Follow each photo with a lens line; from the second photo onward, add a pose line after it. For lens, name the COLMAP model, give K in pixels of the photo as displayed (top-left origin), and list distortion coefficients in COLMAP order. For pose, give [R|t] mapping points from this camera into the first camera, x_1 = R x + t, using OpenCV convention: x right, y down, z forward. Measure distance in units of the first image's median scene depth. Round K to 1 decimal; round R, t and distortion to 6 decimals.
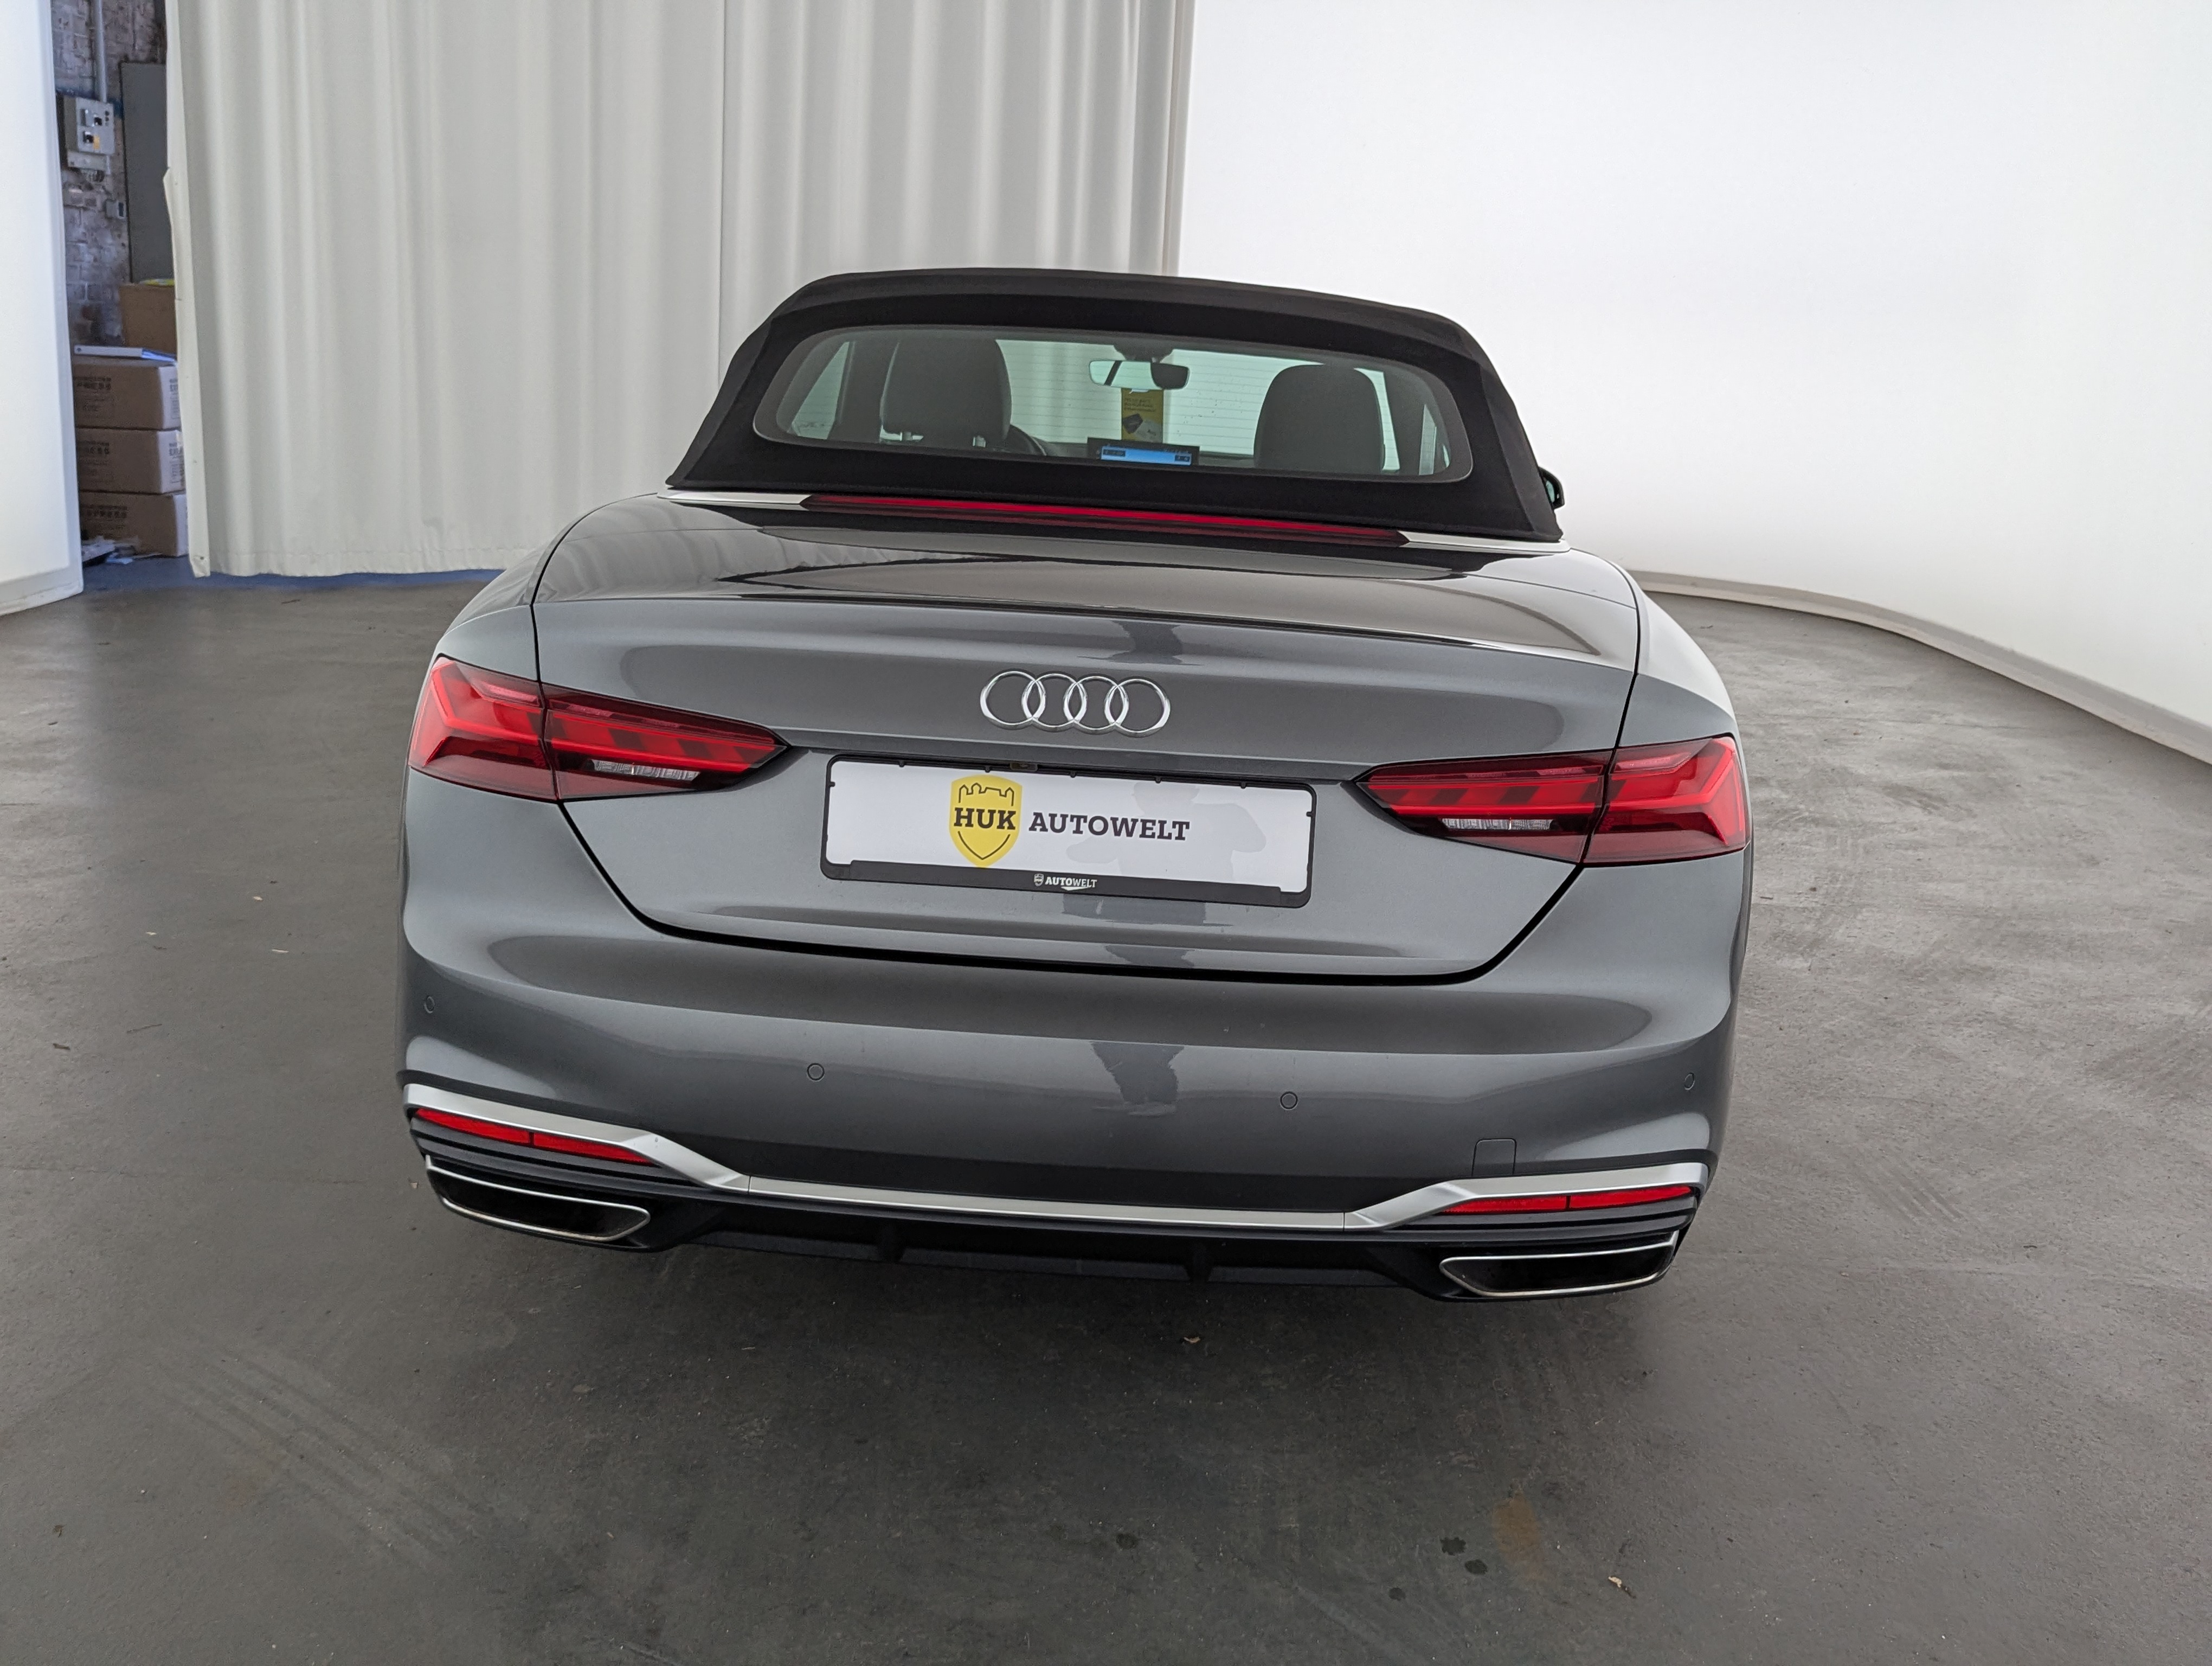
lens RADIAL K [[2017.4, 0, 1165.5], [0, 2017.4, 835.0], [0, 0, 1]] dist [0.032025, -0.009327]
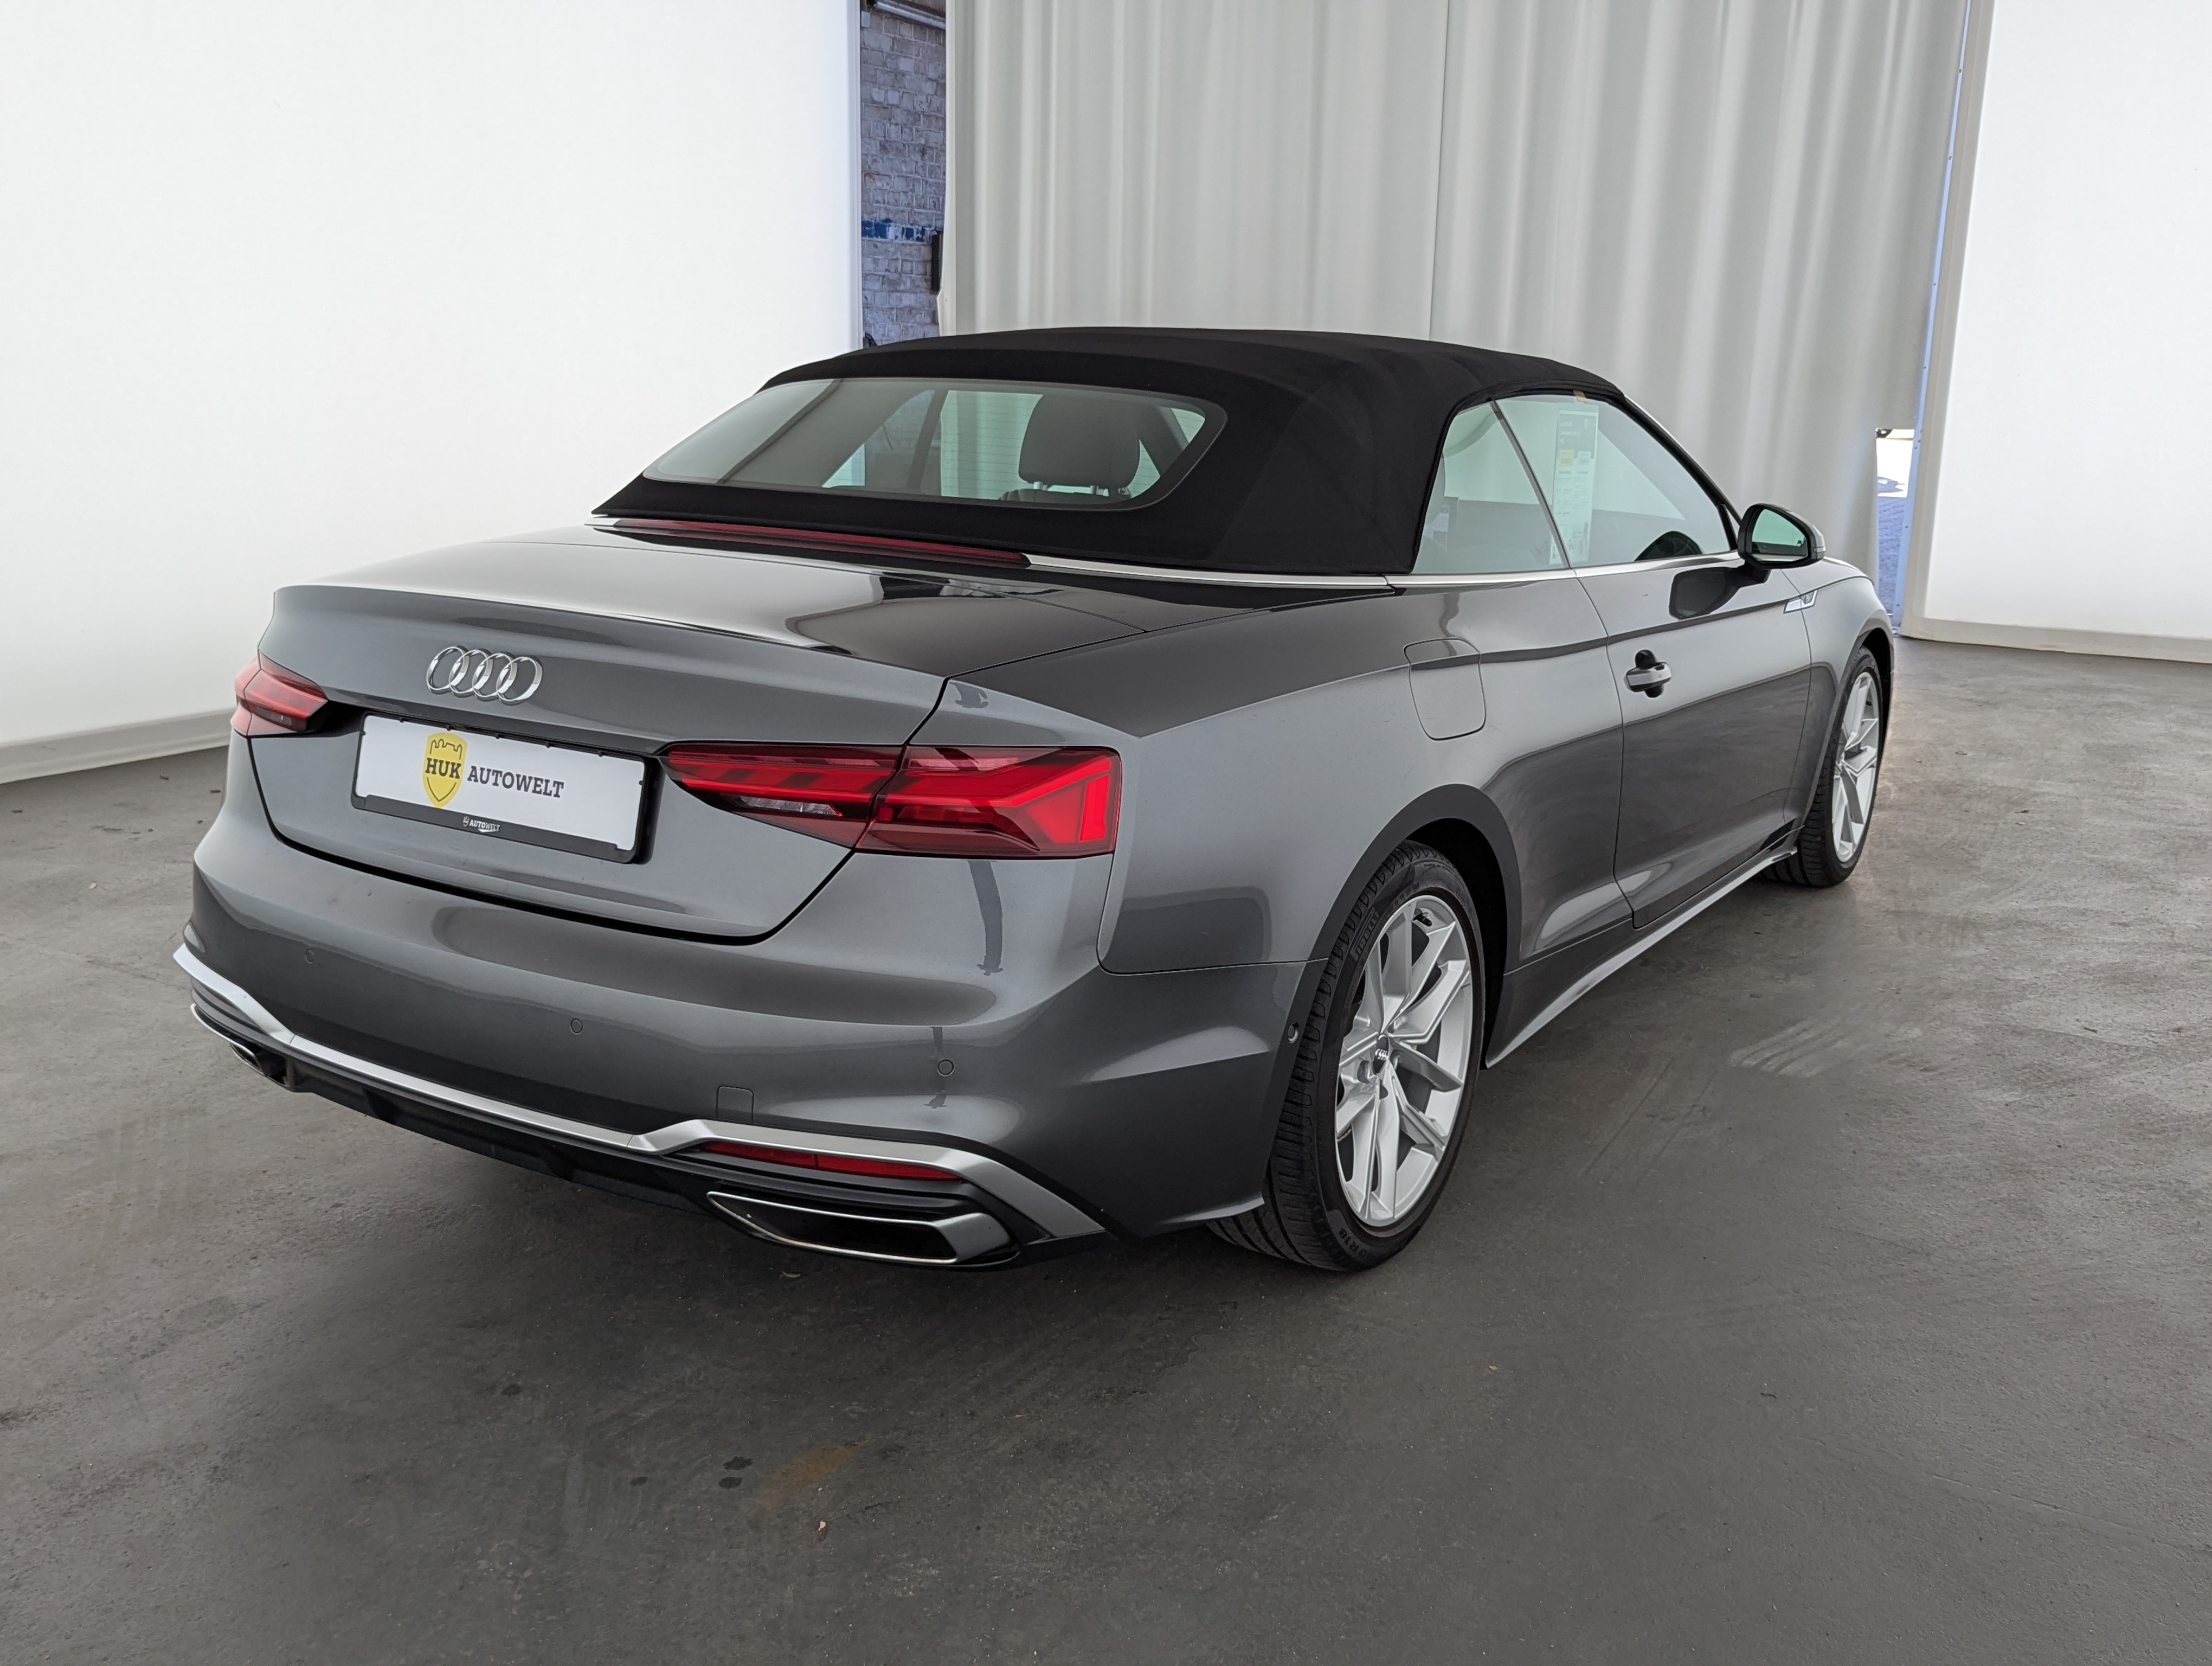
lens RADIAL K [[1993.9, 0, 1108.7], [0, 1993.9, 879.7], [0, 0, 1]] dist [0.062999, -0.009062]
pose [[0.860331, 0.090291, -0.501676, 0.870199], [-0.100939, 0.994875, 0.005955, 0.010934], [0.499642, 0.045515, 0.865035, 0.155232]]
